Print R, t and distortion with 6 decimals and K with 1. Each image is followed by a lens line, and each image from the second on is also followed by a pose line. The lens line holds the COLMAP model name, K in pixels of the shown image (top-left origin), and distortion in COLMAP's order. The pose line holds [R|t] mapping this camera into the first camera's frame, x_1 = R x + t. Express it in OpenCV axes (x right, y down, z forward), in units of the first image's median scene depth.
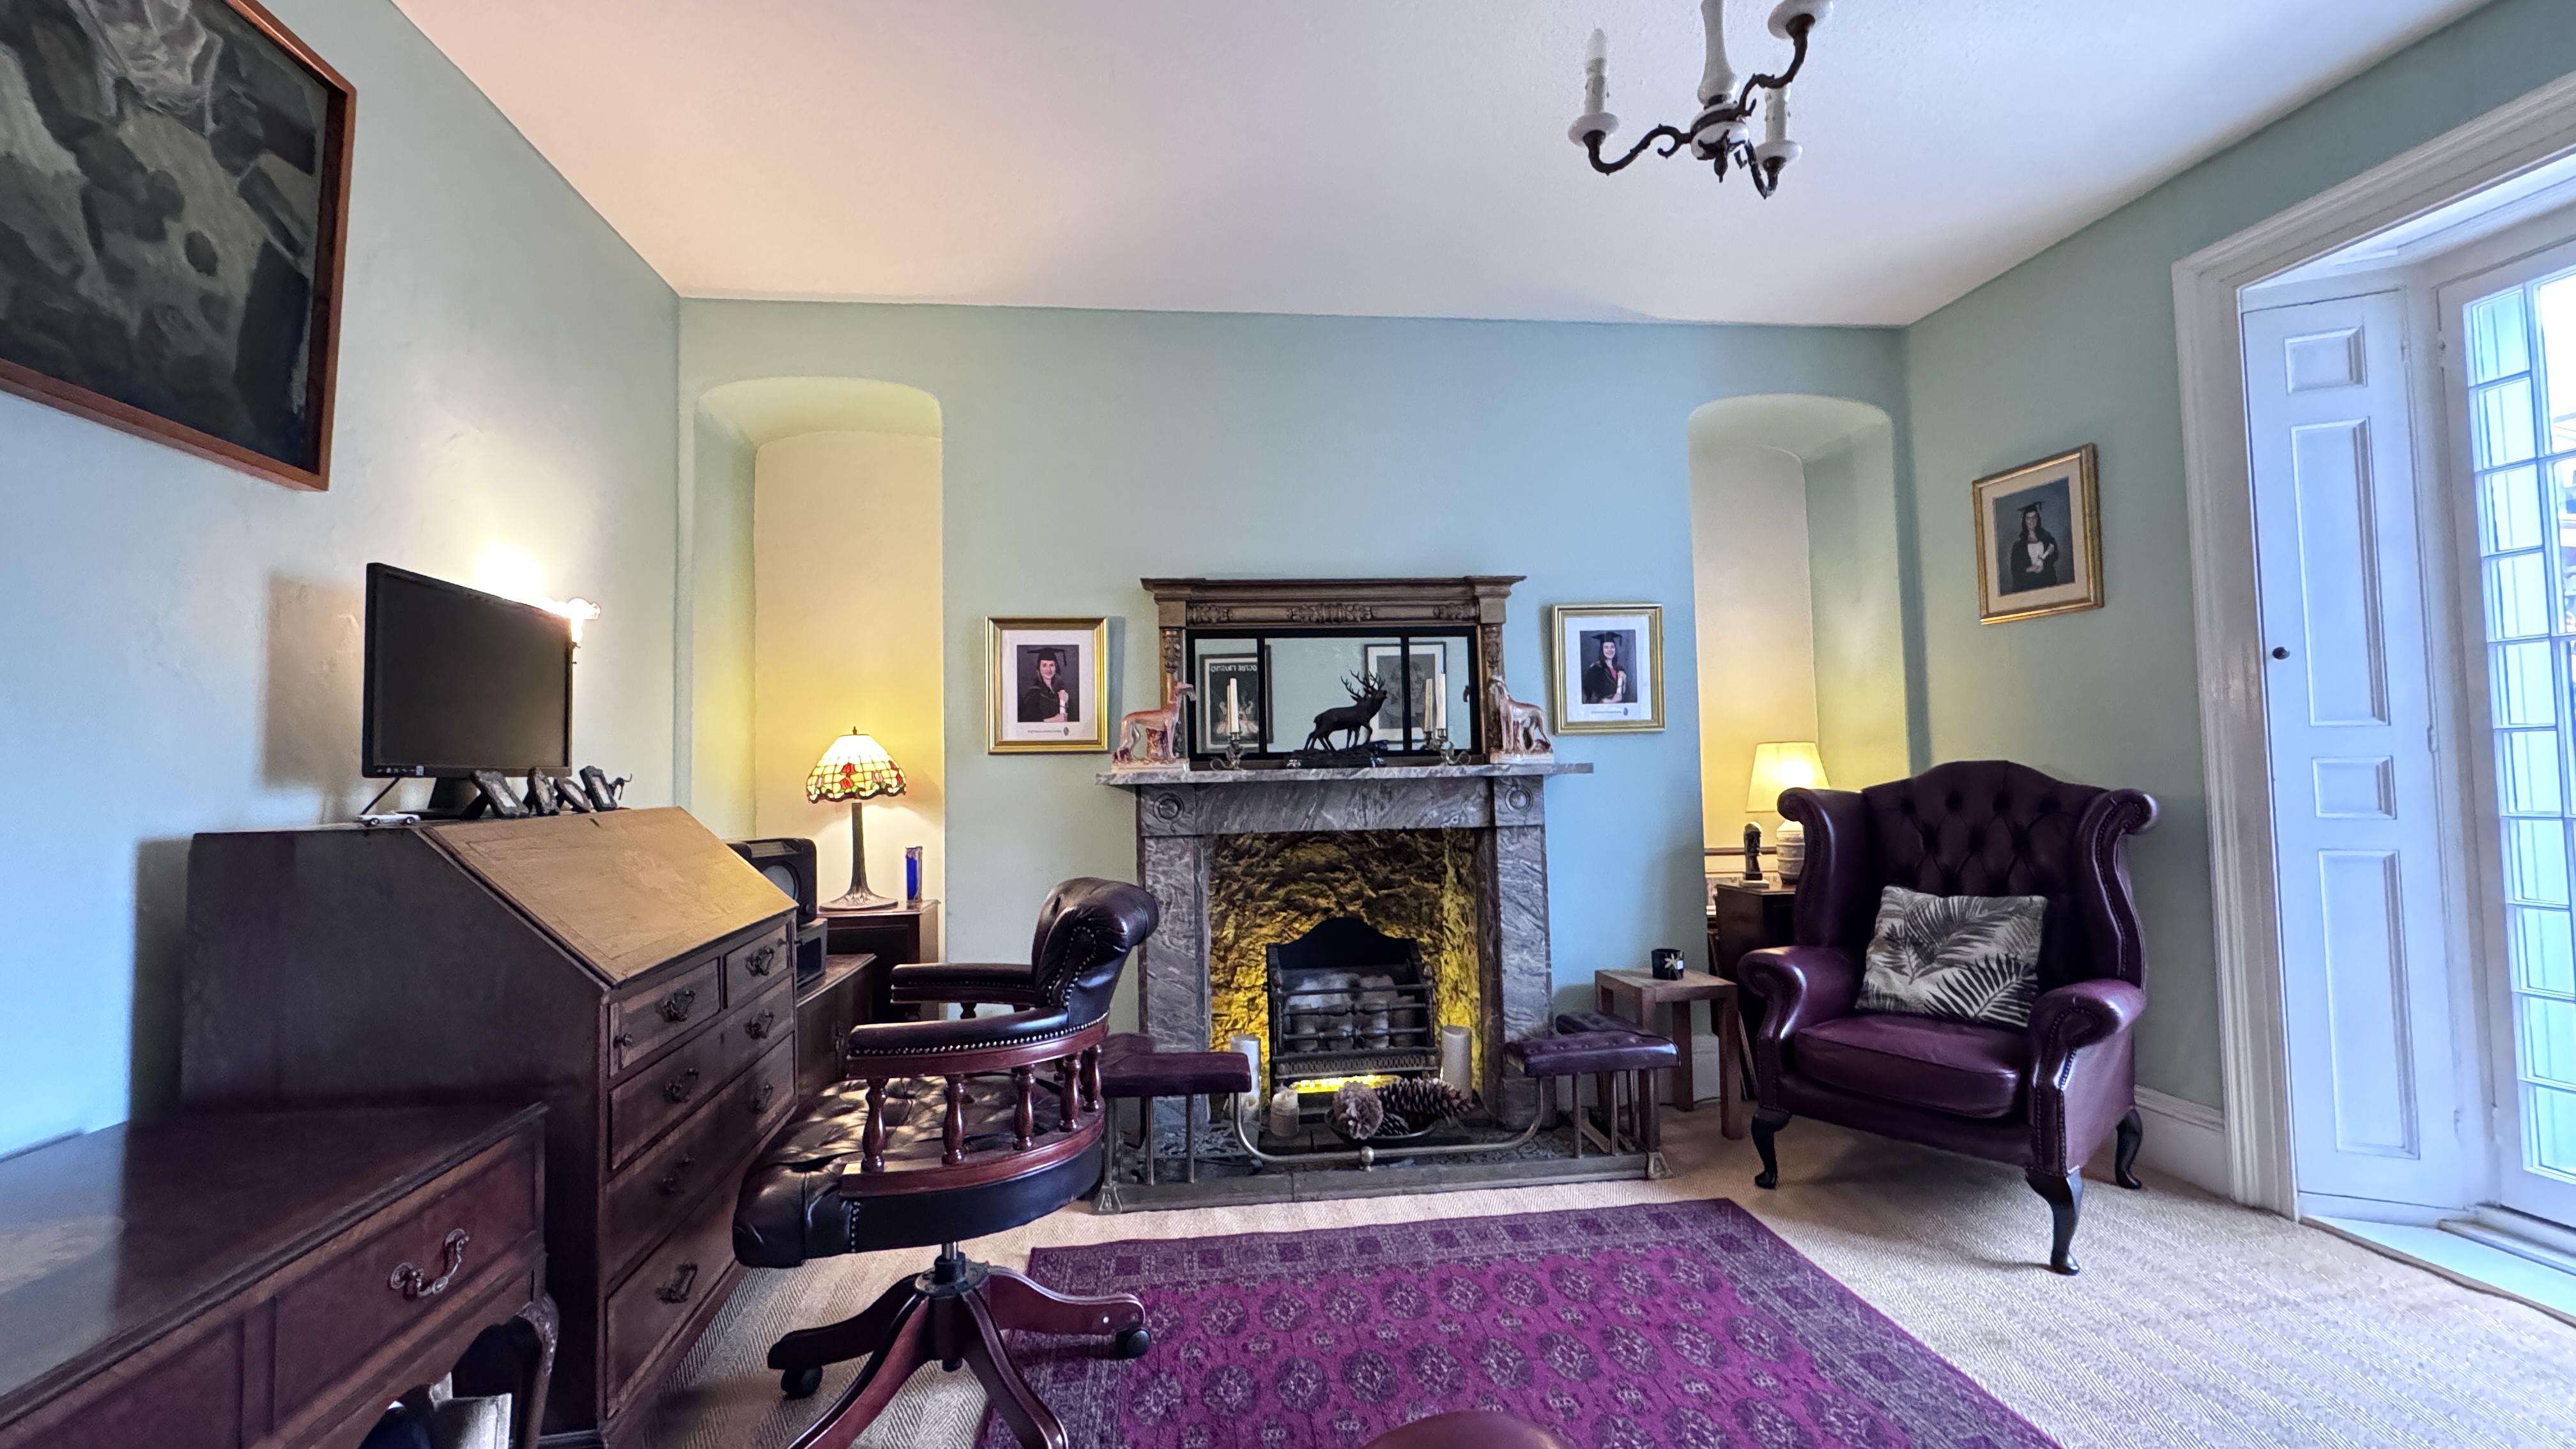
lens RADIAL K [[1028.9, 0, 1286.1], [0, 1028.9, 720.5], [0, 0, 1]] dist [-0.002358, 0.000132]
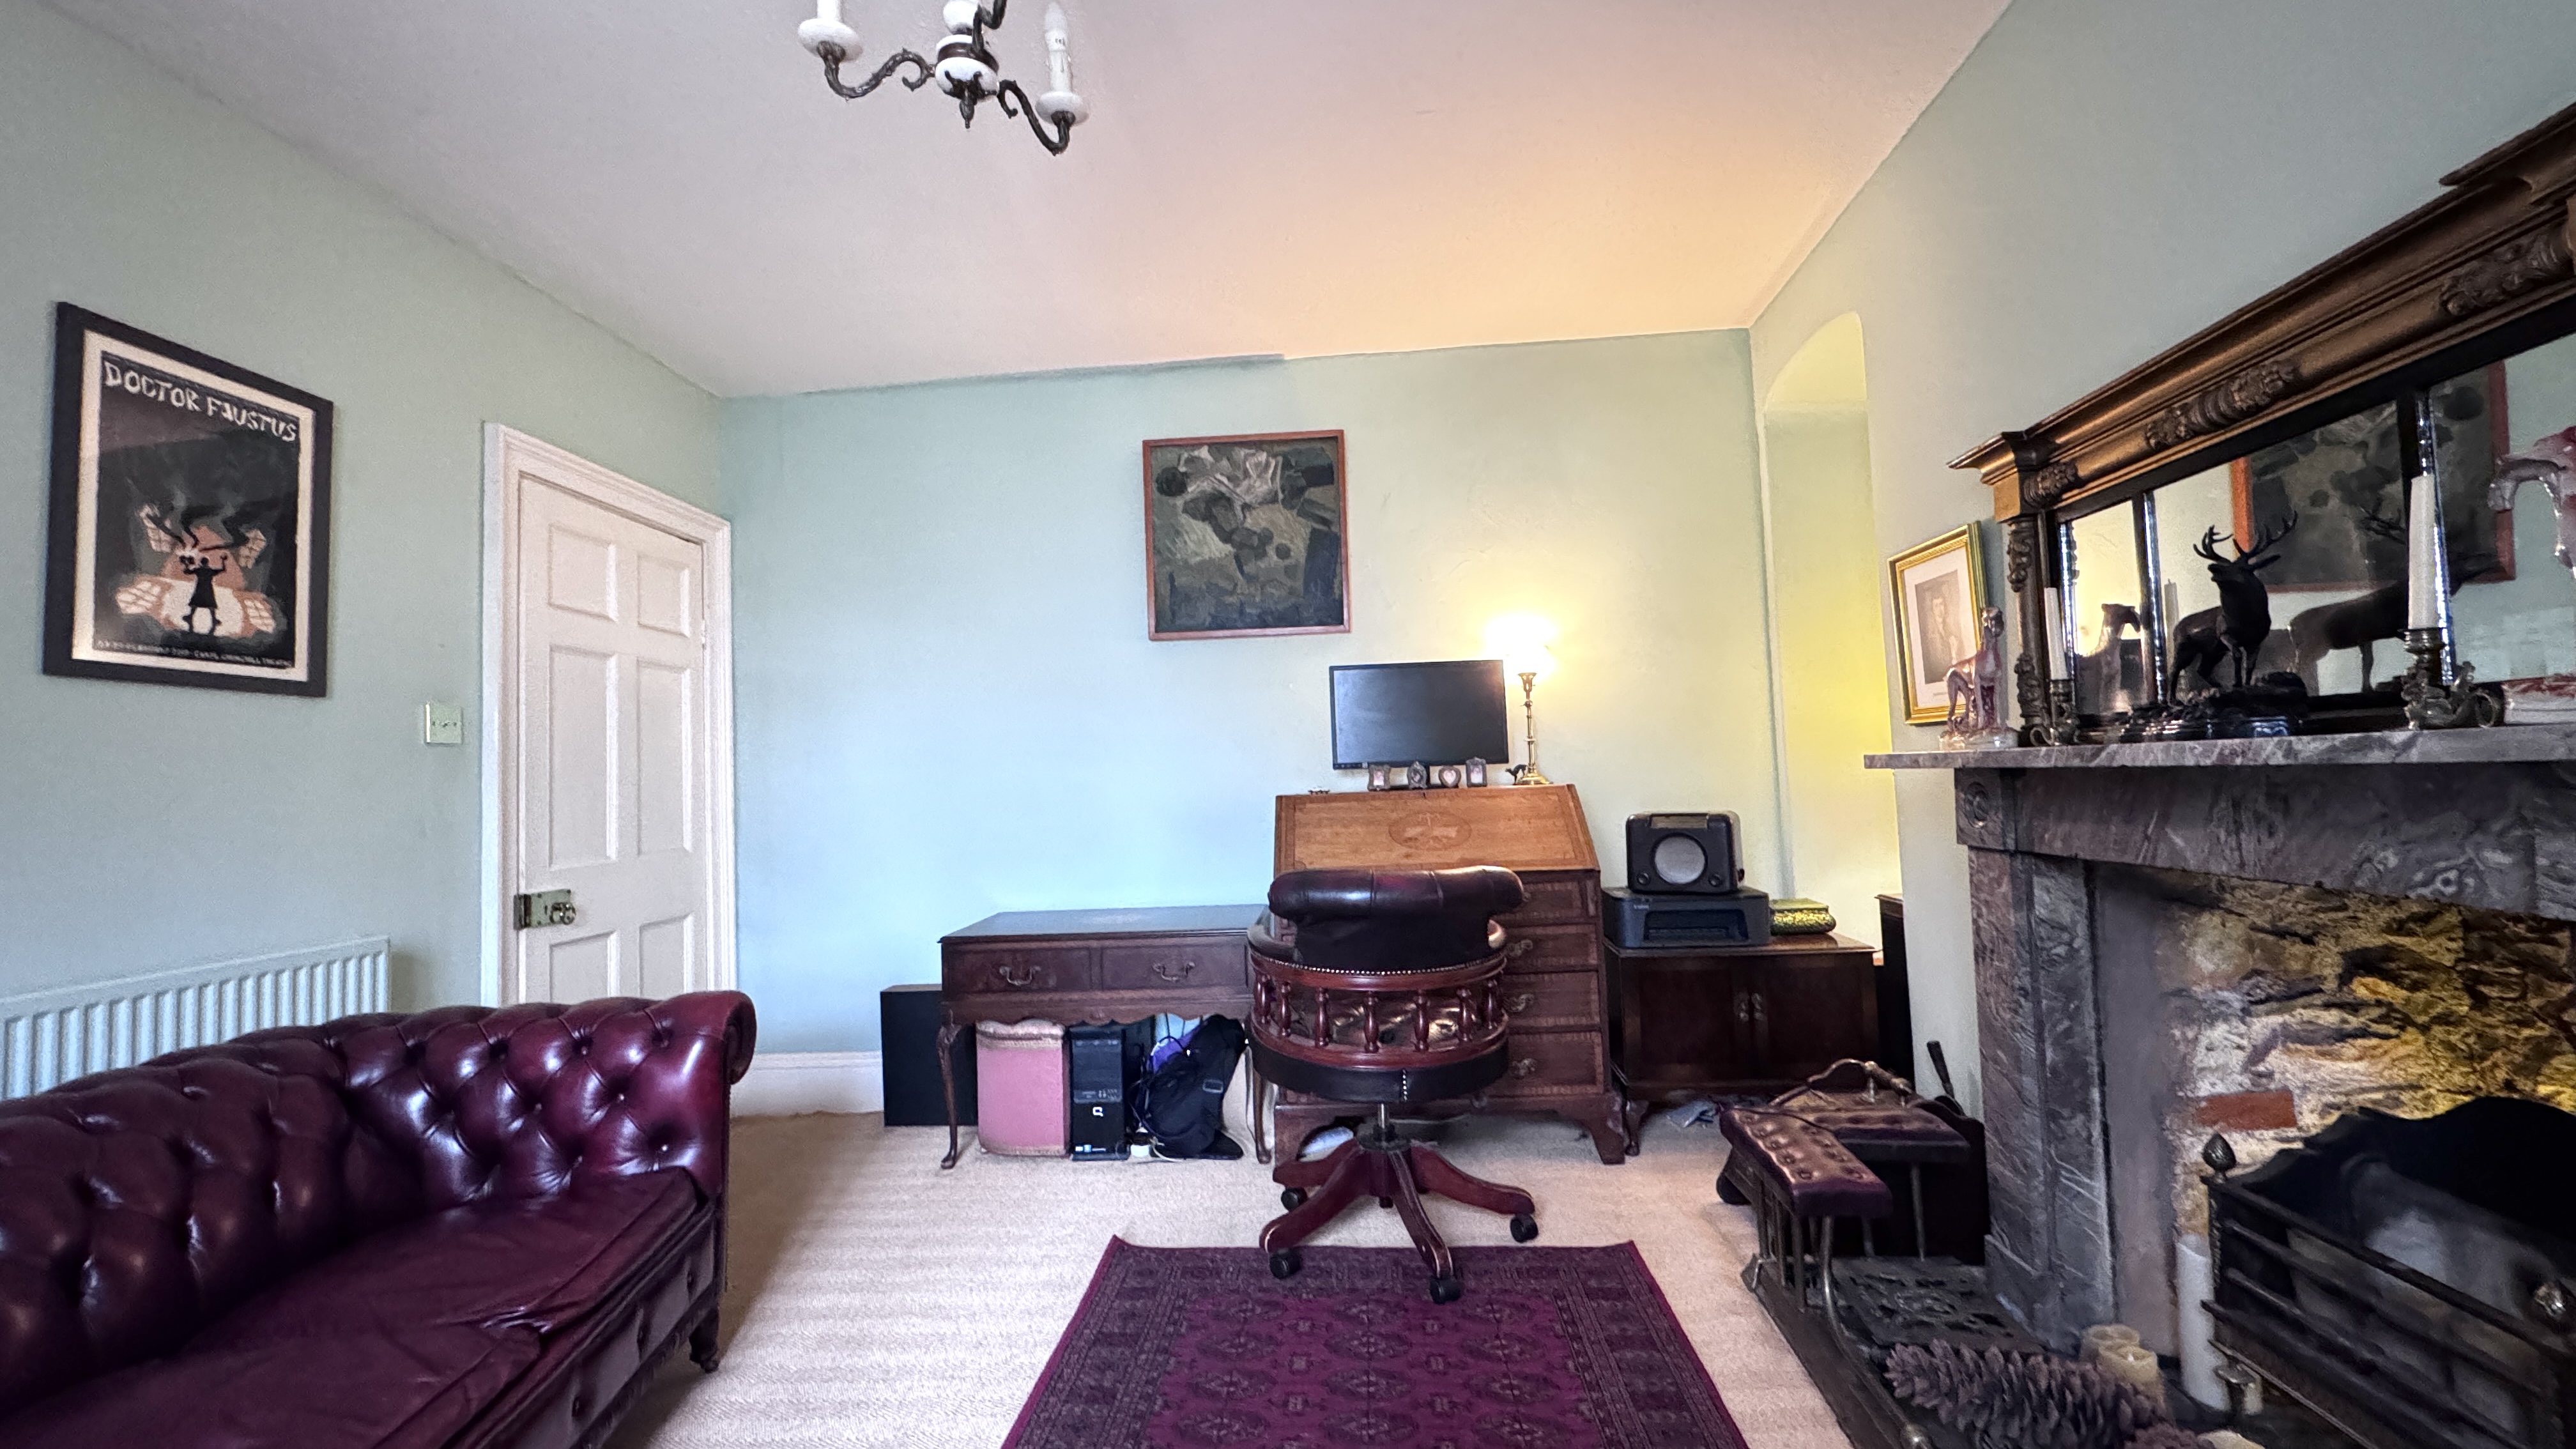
lens RADIAL K [[1028.9, 0, 1286.1], [0, 1028.9, 720.5], [0, 0, 1]] dist [-0.002358, 0.000132]
pose [[-0.210583, -0.025321, -0.977248, 1.240907], [0.088127, 0.995102, -0.044774, 0.043605], [0.973596, -0.095550, -0.207320, 1.429428]]
